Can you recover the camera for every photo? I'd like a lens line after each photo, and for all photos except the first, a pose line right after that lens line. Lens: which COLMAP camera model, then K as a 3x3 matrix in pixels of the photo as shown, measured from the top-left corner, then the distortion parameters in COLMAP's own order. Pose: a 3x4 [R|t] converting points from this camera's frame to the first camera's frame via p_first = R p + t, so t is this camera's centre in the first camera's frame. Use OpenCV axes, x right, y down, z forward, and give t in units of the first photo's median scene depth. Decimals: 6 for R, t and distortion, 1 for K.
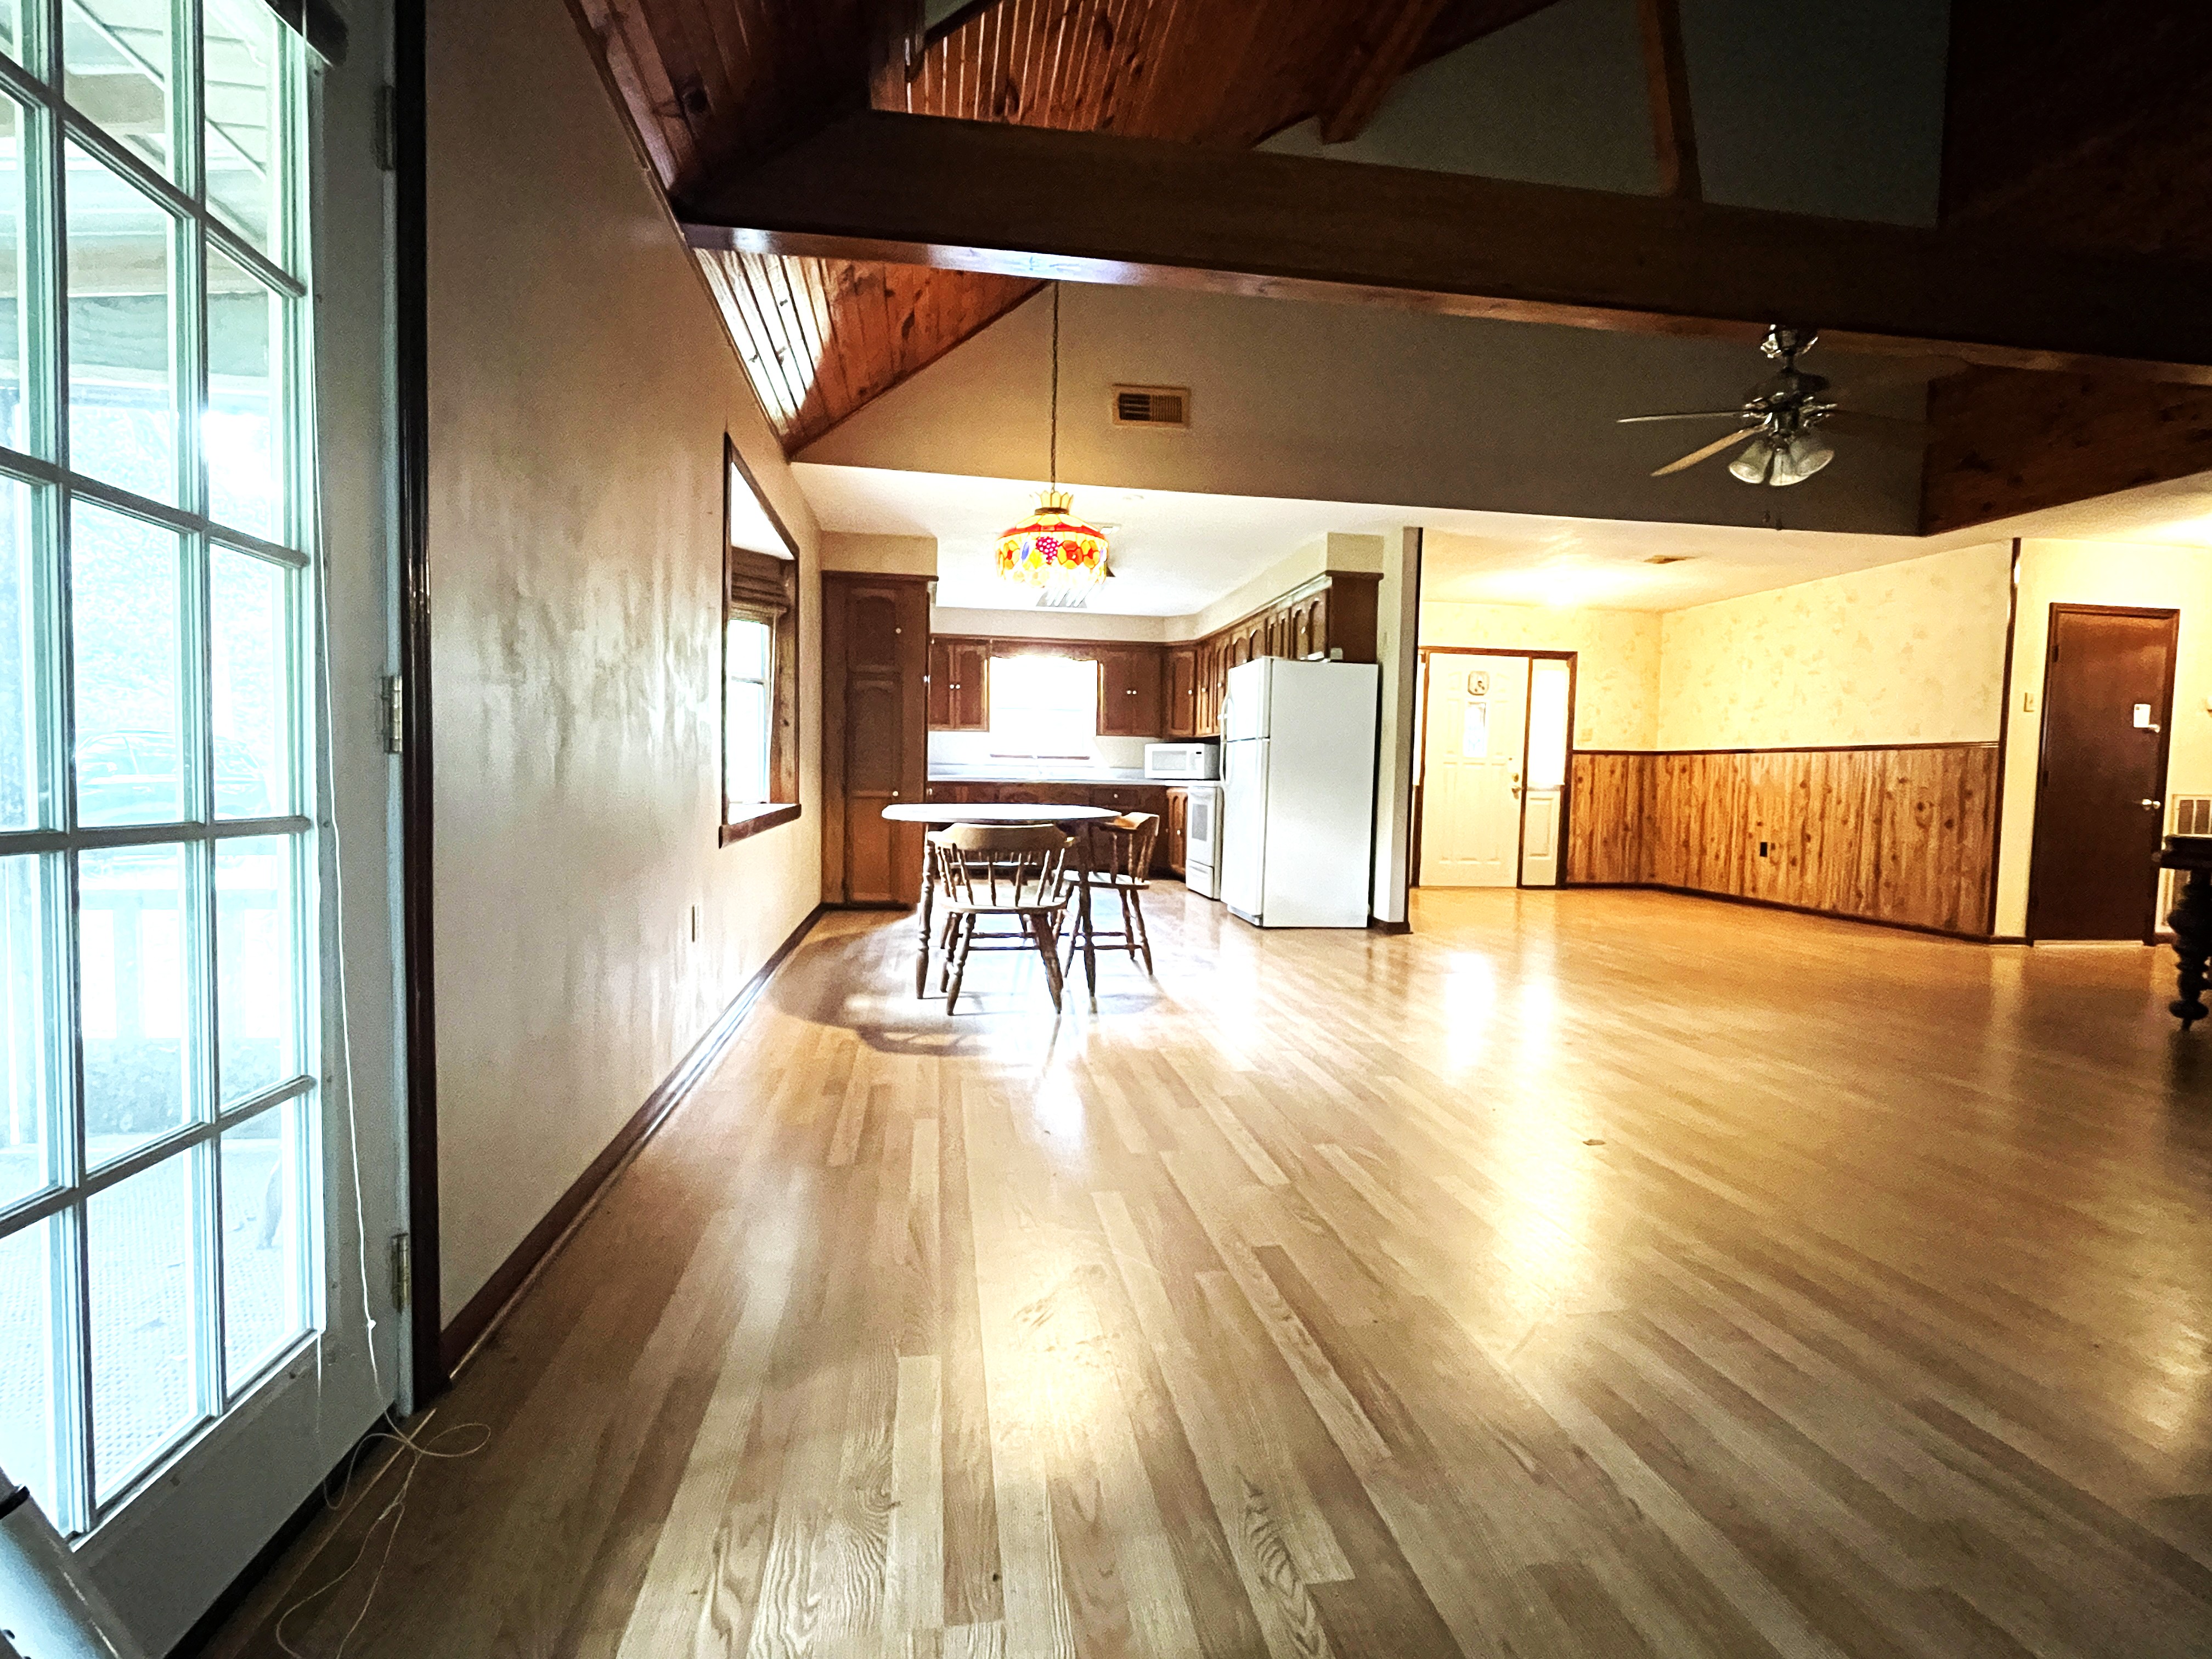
lens RADIAL K [[1052.9, 0, 1097.5], [0, 1052.9, 833.4], [0, 0, 1]] dist [-0.005990, 0.001220]
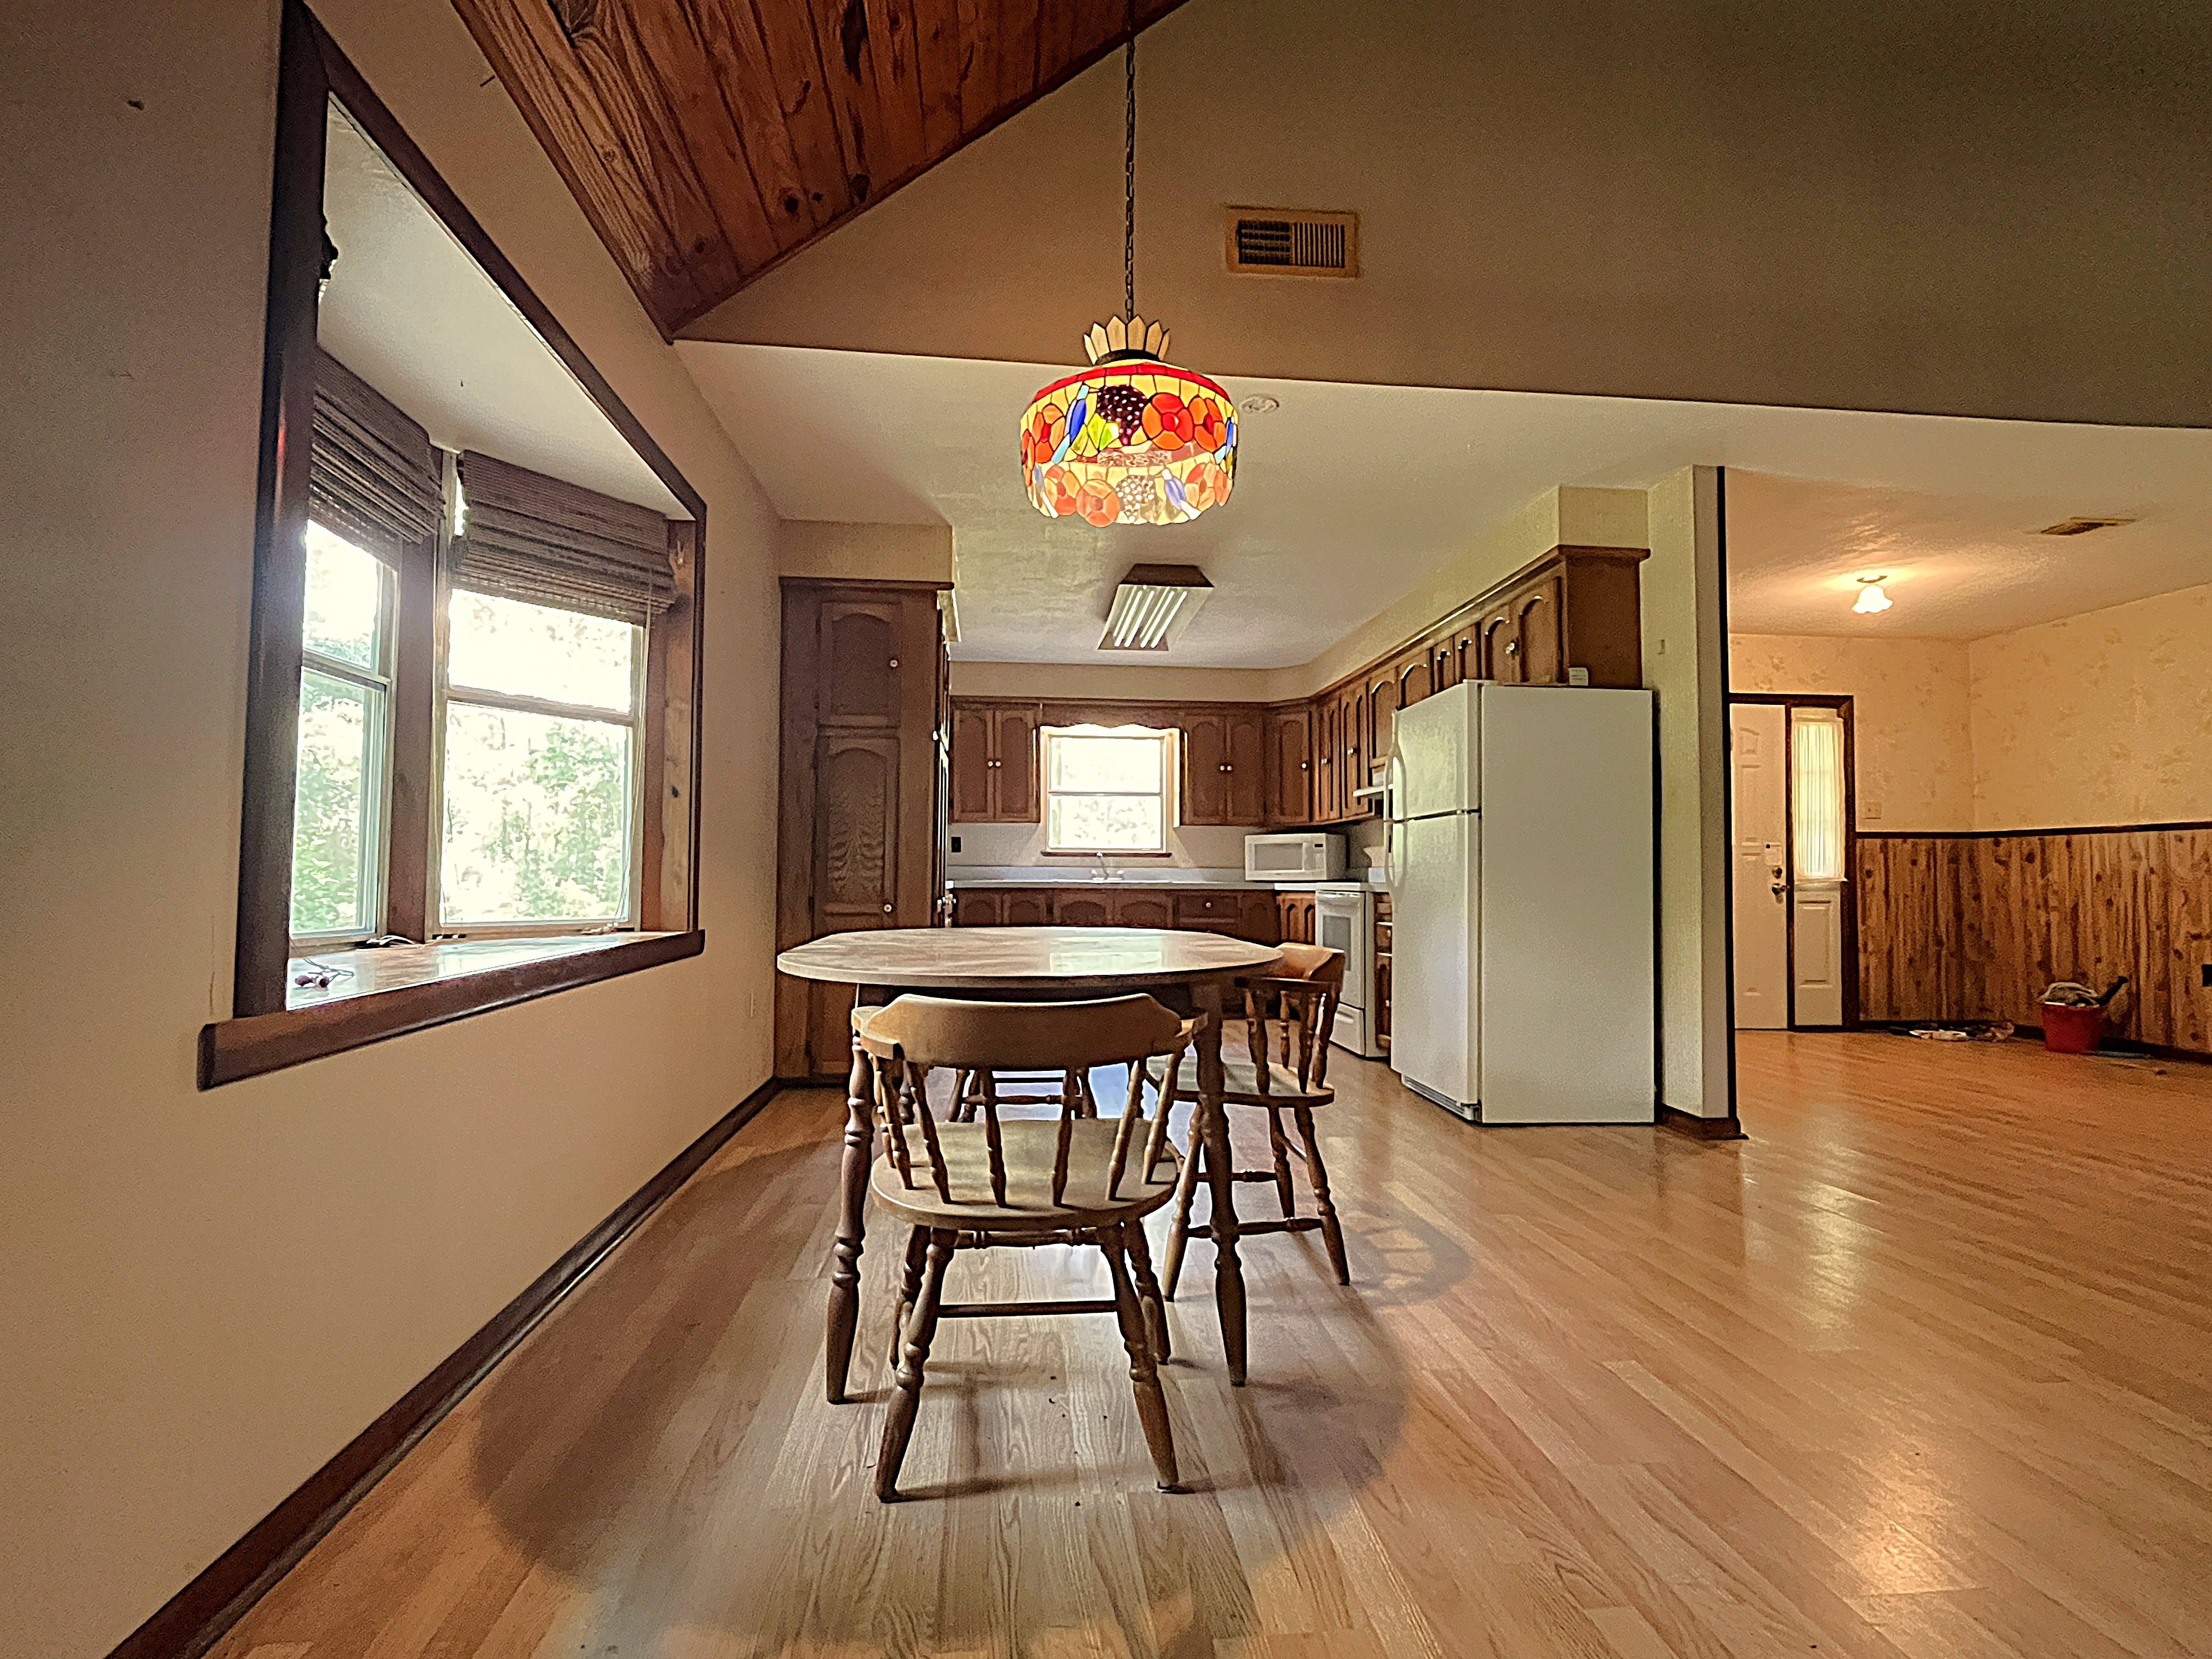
lens RADIAL K [[1052.9, 0, 1100.2], [0, 1052.9, 833.4], [0, 0, 1]] dist [-0.005990, 0.001220]
pose [[0.998164, -0.015807, -0.058463, -0.018976], [0.009939, 0.995004, -0.099340, -0.015912], [0.059741, 0.098576, 0.993335, 0.320324]]
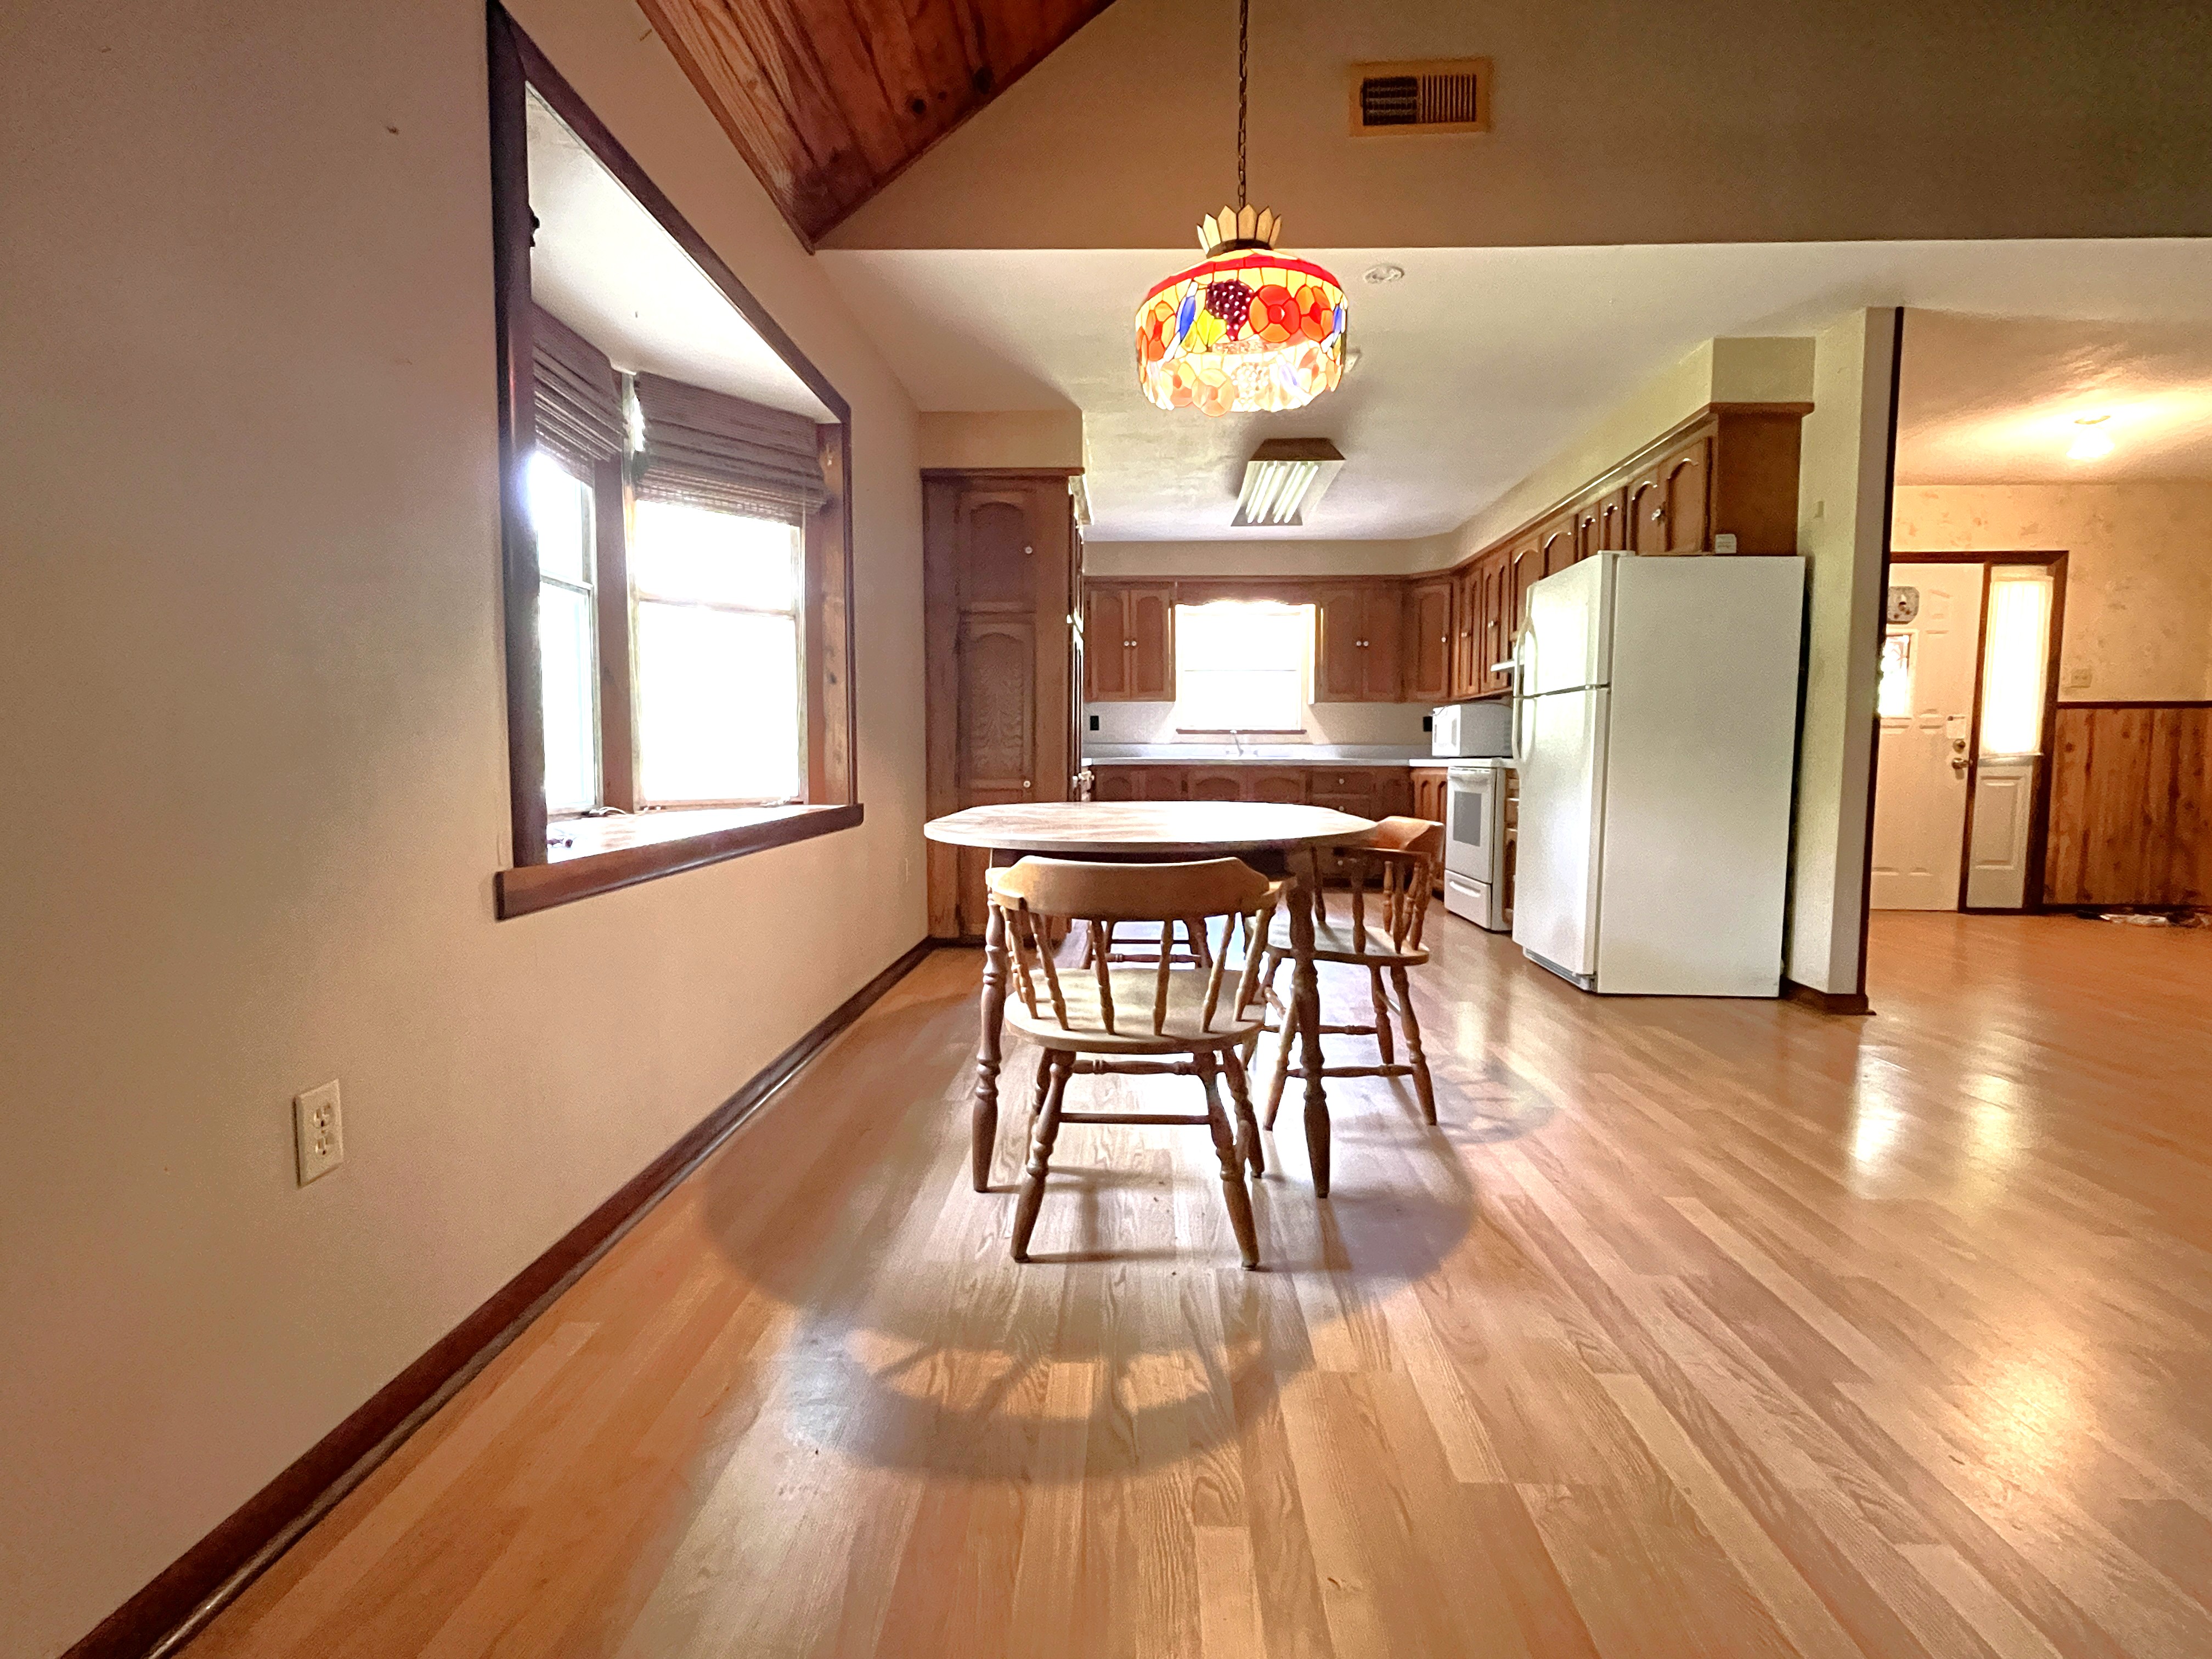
lens RADIAL K [[1052.9, 0, 1099.7], [0, 1052.9, 833.1], [0, 0, 1]] dist [-0.005990, 0.001220]
pose [[0.980497, -0.002426, -0.196519, -0.005668], [0.005721, 0.999852, 0.016200, -0.014422], [0.196450, -0.017008, 0.980366, 0.291252]]
